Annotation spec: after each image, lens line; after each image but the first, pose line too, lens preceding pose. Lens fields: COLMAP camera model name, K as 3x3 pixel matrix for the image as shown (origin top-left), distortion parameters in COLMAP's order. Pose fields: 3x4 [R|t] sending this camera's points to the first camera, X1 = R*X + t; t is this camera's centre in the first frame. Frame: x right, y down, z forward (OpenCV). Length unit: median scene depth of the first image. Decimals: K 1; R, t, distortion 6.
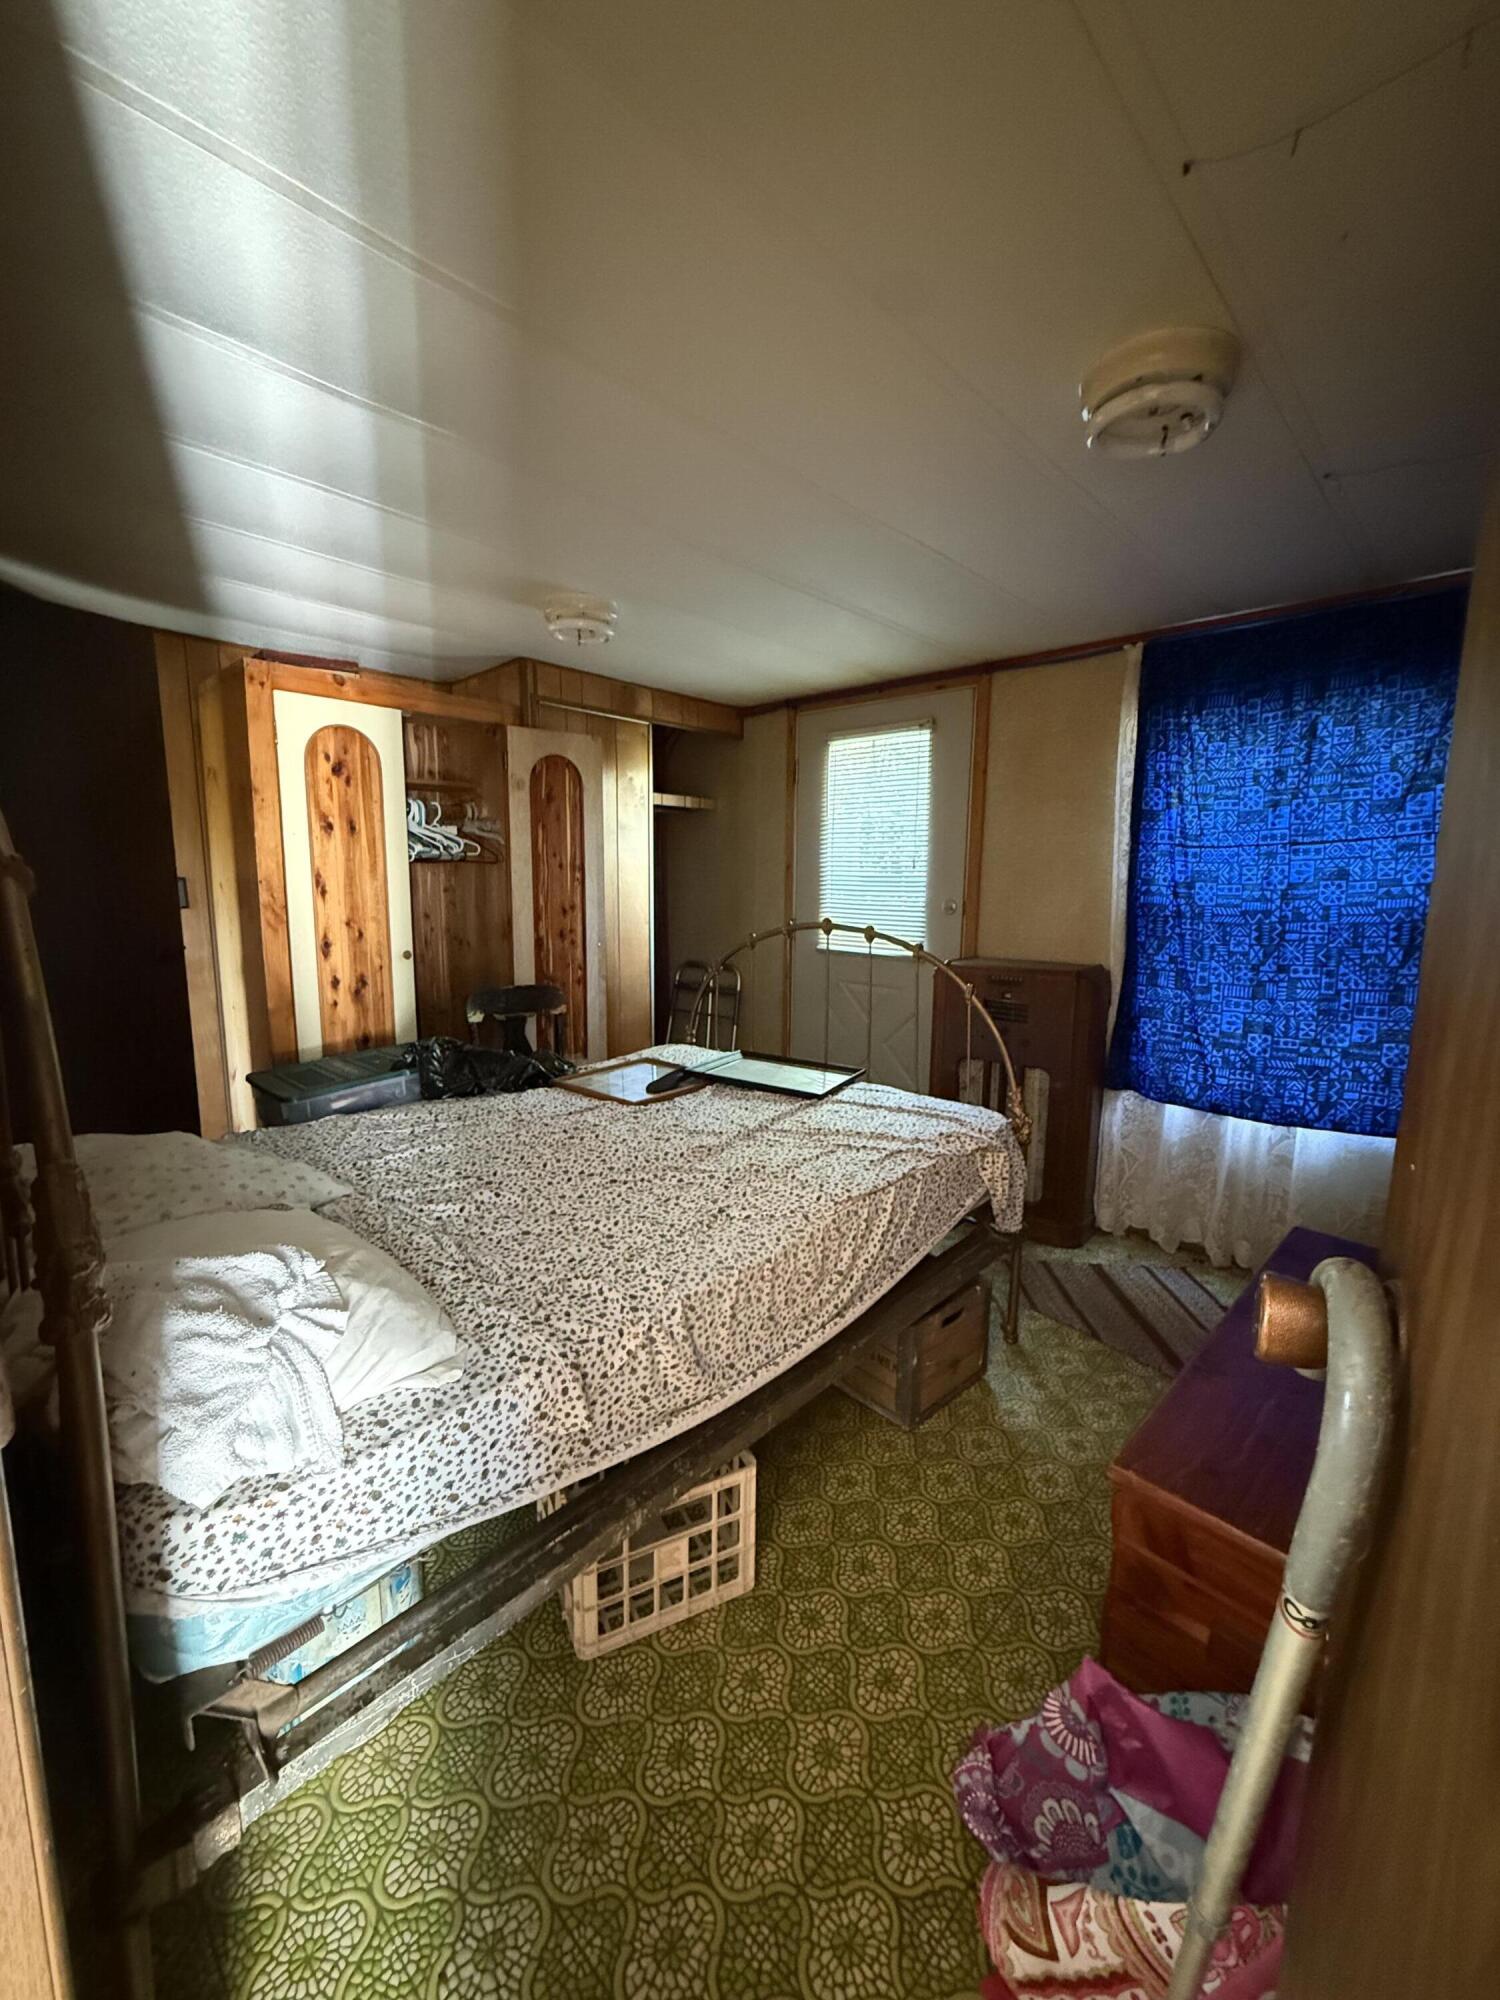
lens RADIAL K [[798.4, 0, 752.7], [0, 798.4, 994.4], [0, 0, 1]] dist [-0.003915, -0.000233]
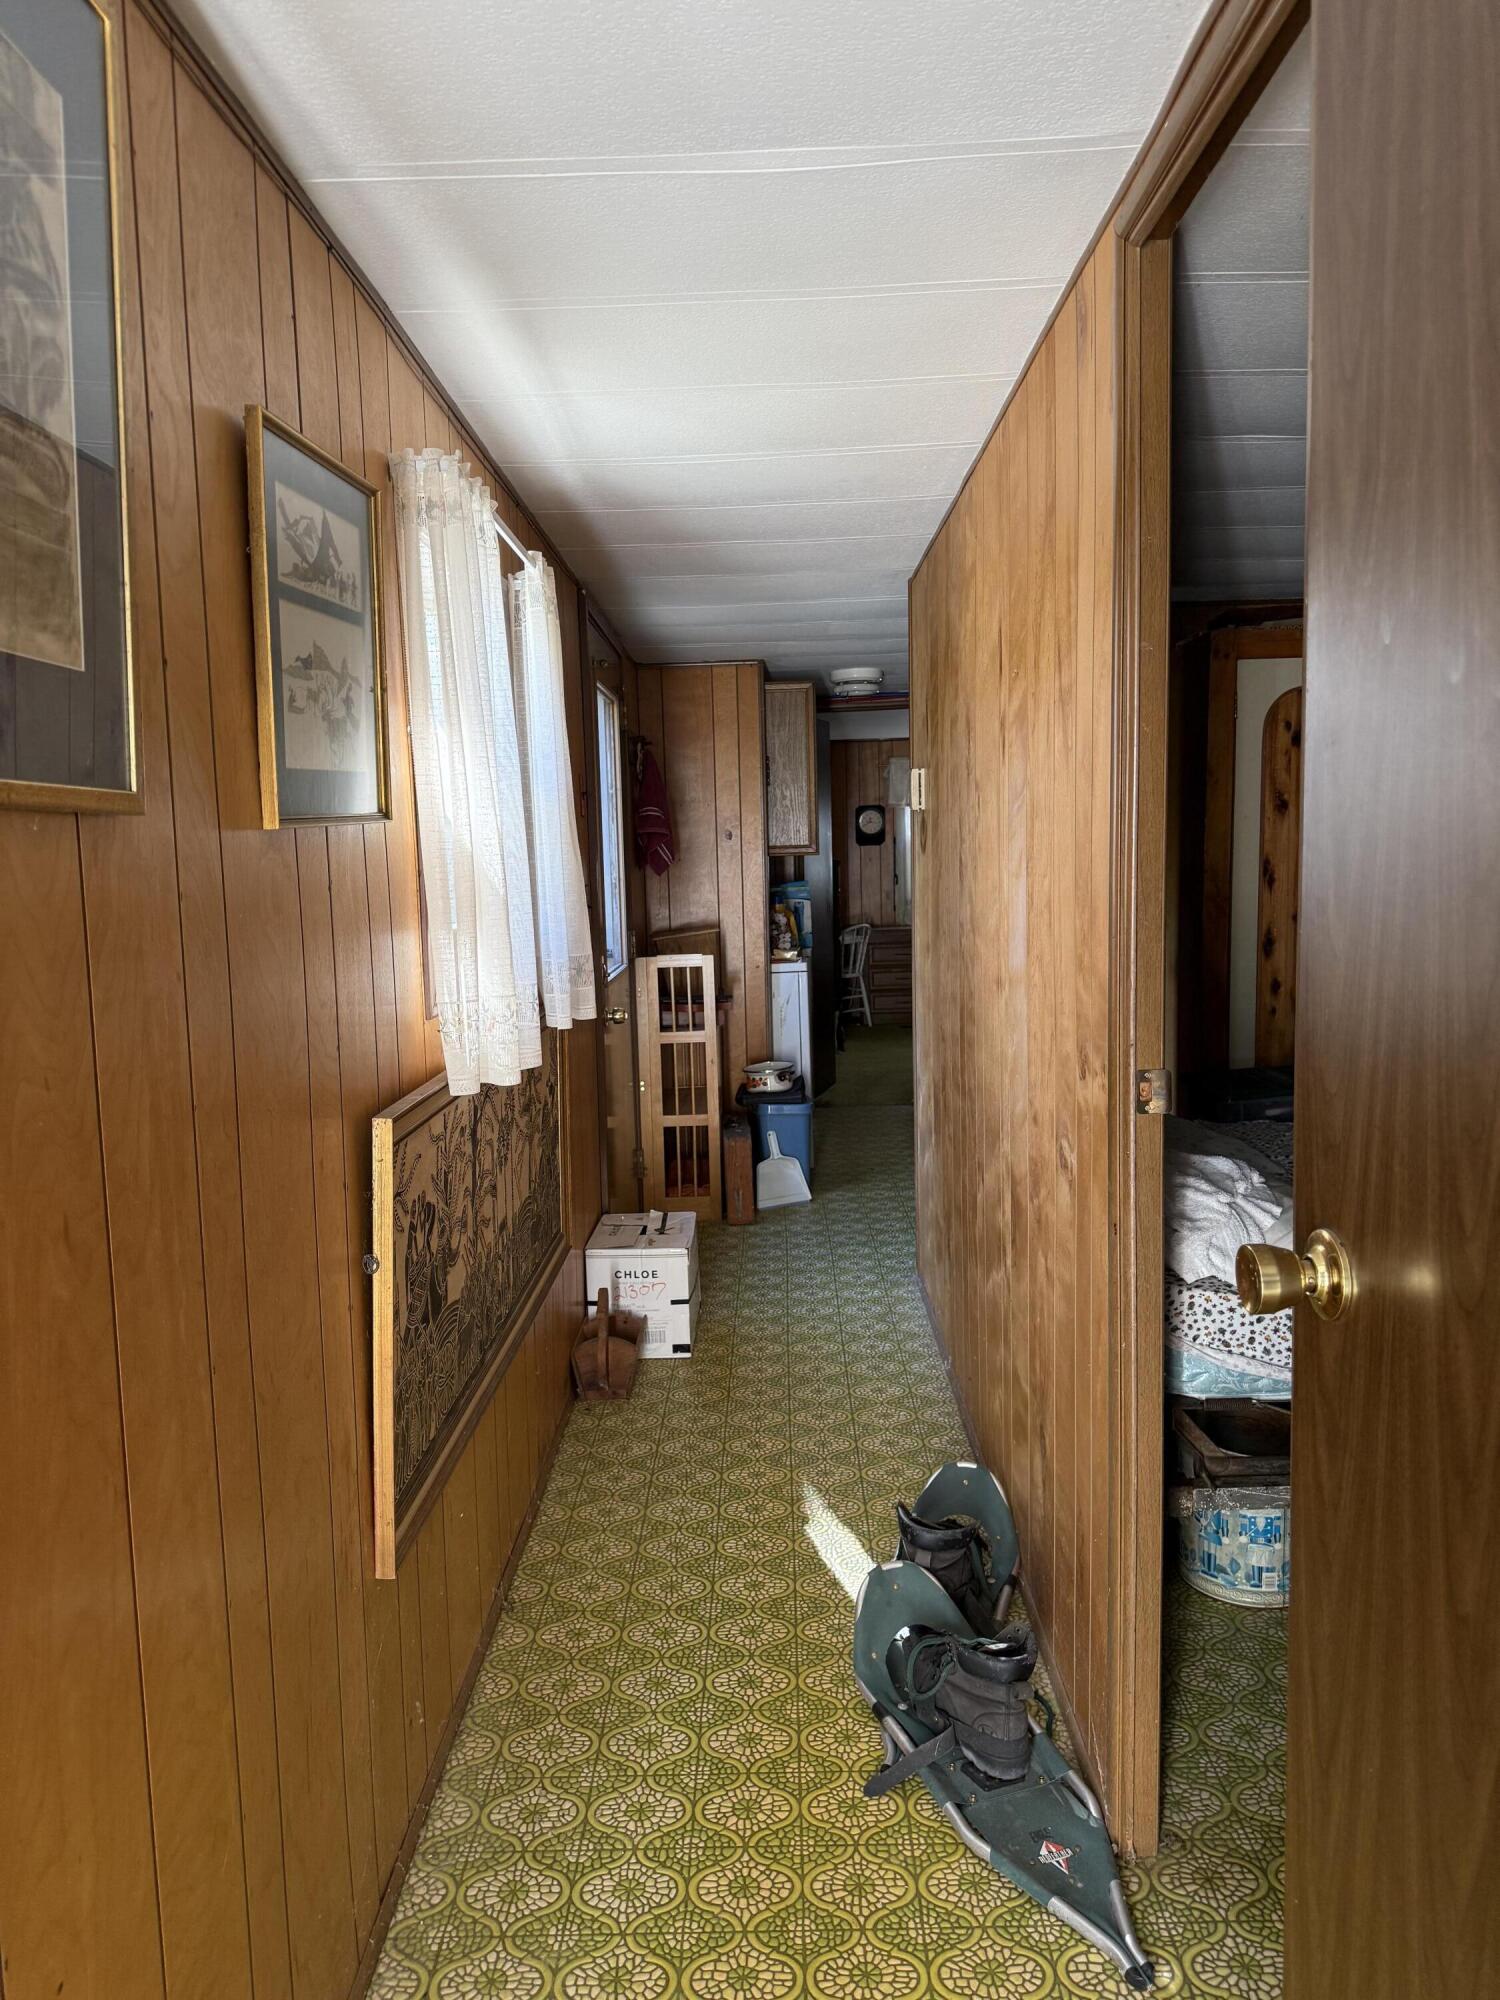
lens RADIAL K [[1409.8, 0, 750.2], [0, 1409.8, 998.3], [0, 0, 1]] dist [0.041449, -0.058872]
pose [[0.676170, 0.053402, -0.734808, 0.611644], [-0.076269, 0.997085, 0.002281, 0.109794], [0.732788, 0.054501, 0.678271, -1.274141]]
